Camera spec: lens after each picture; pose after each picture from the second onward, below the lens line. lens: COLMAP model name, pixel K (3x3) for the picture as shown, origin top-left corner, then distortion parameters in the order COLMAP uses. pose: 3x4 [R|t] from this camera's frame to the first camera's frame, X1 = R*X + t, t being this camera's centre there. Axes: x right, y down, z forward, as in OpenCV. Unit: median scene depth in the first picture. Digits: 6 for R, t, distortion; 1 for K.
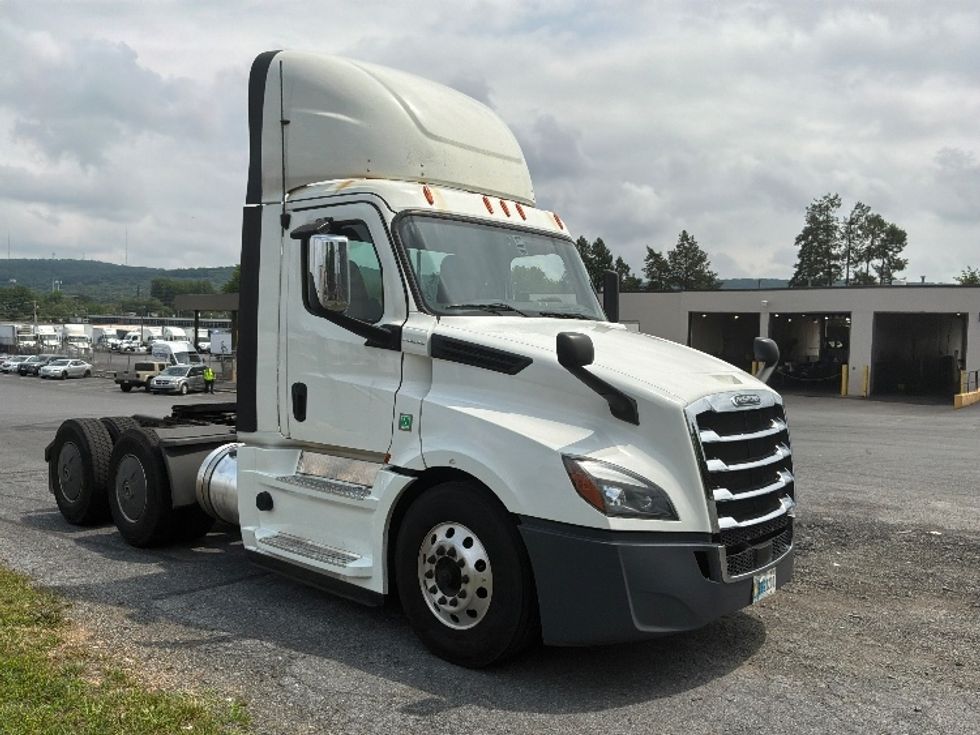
lens RADIAL K [[806.9, 0, 492.2], [0, 806.9, 370.1], [0, 0, 1]] dist [0.141981, -0.282730]
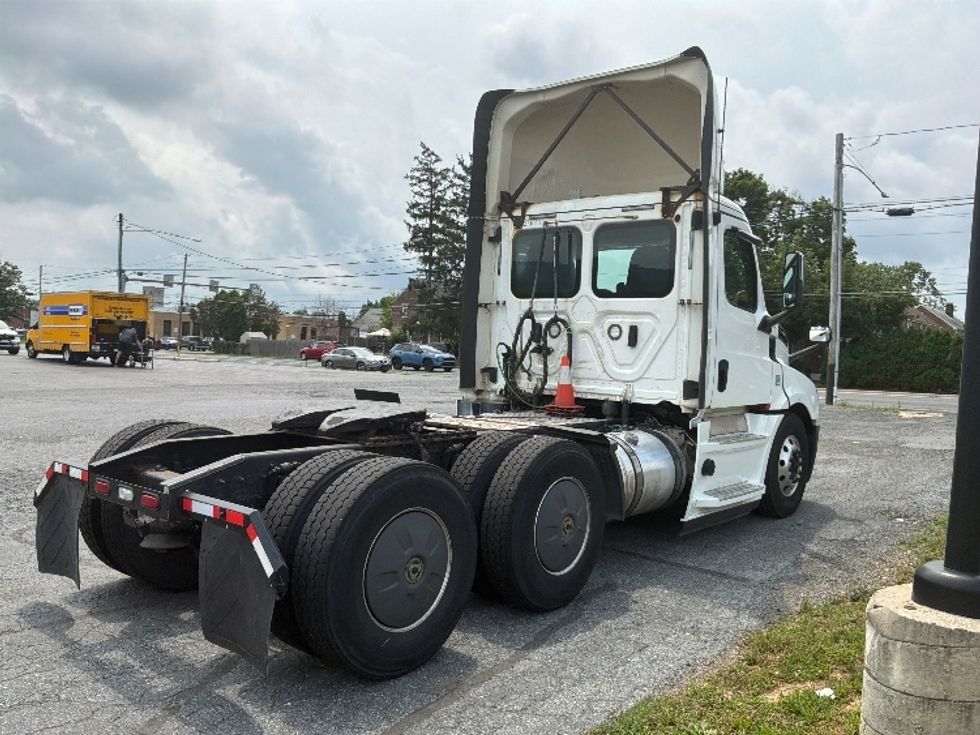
lens RADIAL K [[806.9, 0, 492.2], [0, 806.9, 370.1], [0, 0, 1]] dist [0.141981, -0.282730]
pose [[-0.031576, -0.055716, 0.997947, -0.128748], [-0.006302, 0.998436, 0.055544, -0.003063], [-0.999481, -0.004535, -0.031878, 0.124473]]
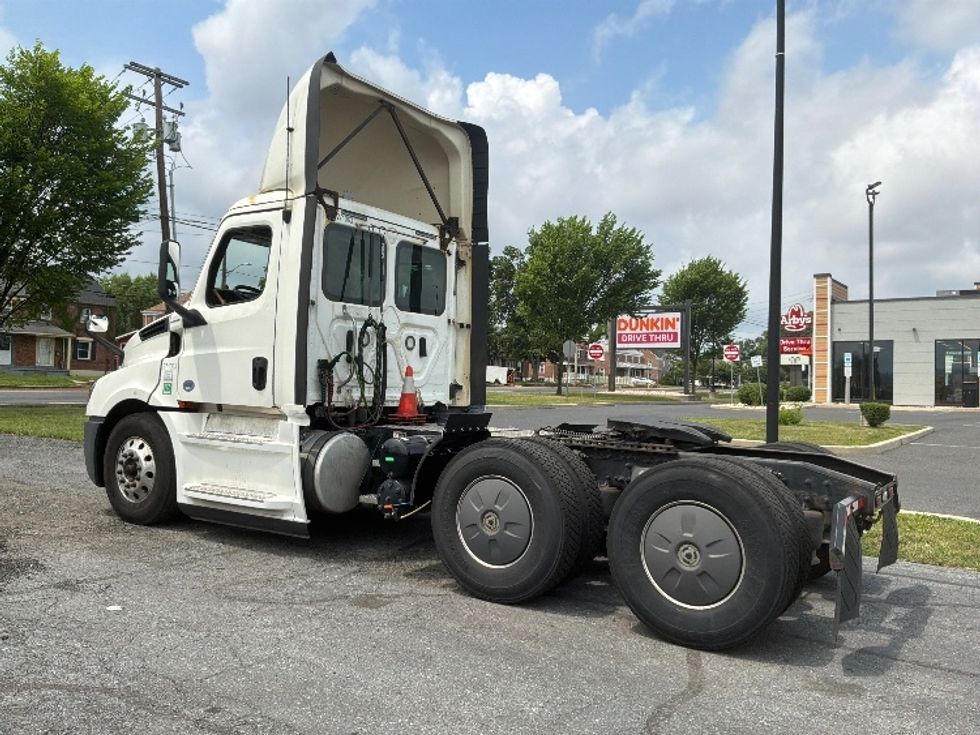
lens RADIAL K [[806.9, 0, 492.2], [0, 806.9, 370.1], [0, 0, 1]] dist [0.141981, -0.282730]
pose [[-0.986462, -0.053353, -0.155065, -0.010961], [-0.057123, 0.998168, 0.019955, -0.001279], [0.153717, 0.028542, -0.987703, 0.226252]]
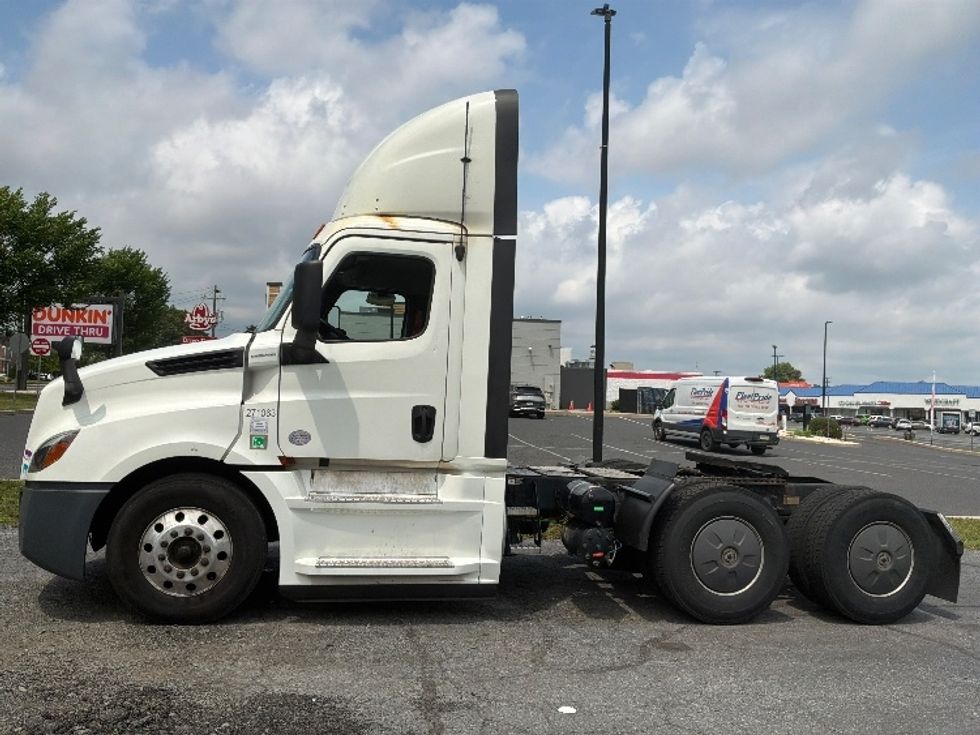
lens RADIAL K [[806.9, 0, 492.2], [0, 806.9, 370.1], [0, 0, 1]] dist [0.141981, -0.282730]
pose [[-0.595458, -0.072920, -0.800070, 0.073408], [-0.082788, 0.996140, -0.029175, -0.001109], [0.799110, 0.048864, -0.599196, 0.179073]]
